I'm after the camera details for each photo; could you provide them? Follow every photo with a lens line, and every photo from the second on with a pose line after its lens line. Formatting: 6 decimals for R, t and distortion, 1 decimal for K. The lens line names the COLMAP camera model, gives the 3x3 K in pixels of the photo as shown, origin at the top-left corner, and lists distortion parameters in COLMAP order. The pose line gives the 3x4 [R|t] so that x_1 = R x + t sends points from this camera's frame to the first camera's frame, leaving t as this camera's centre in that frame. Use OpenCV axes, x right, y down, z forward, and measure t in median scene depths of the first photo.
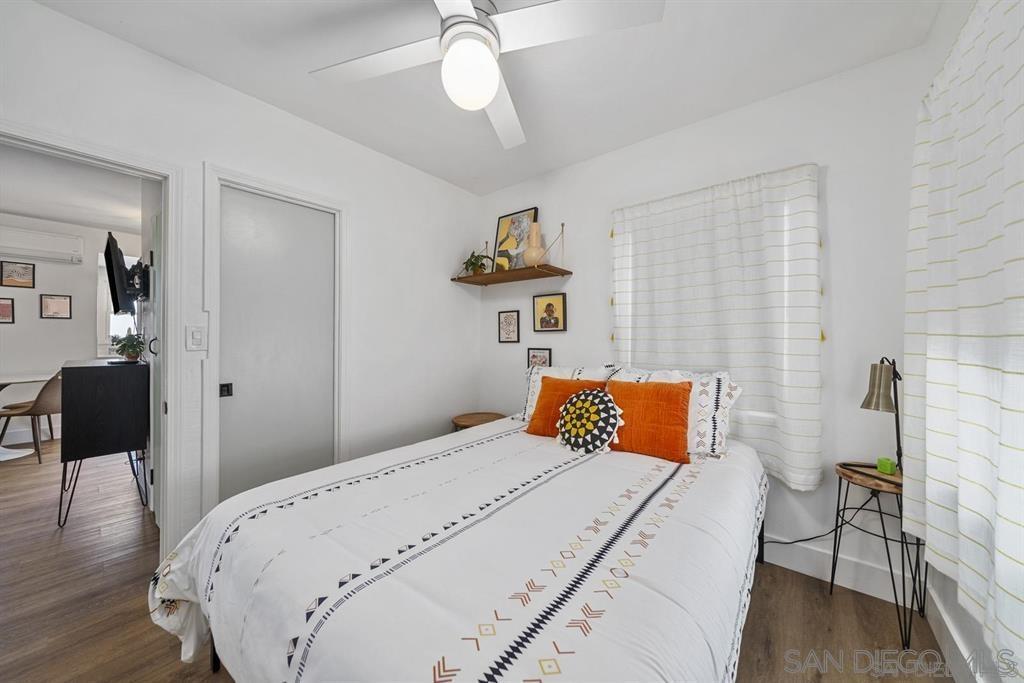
lens RADIAL K [[351.1, 0, 512.9], [0, 351.1, 337.4], [0, 0, 1]] dist [-0.005098, 0.000184]
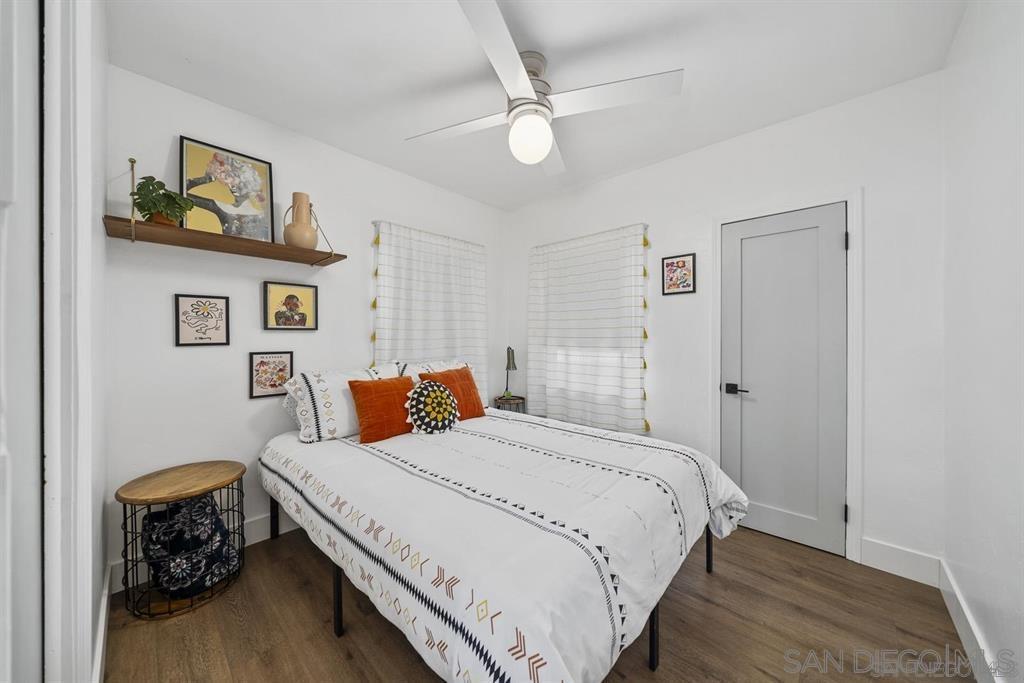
lens RADIAL K [[351.1, 0, 512.6], [0, 351.1, 336.2], [0, 0, 1]] dist [-0.005098, 0.000184]
pose [[0.069536, 0.001918, 0.997578, -0.650671], [-0.003294, 0.999993, -0.001693, -0.003106], [-0.997574, -0.003168, 0.069542, 0.437994]]
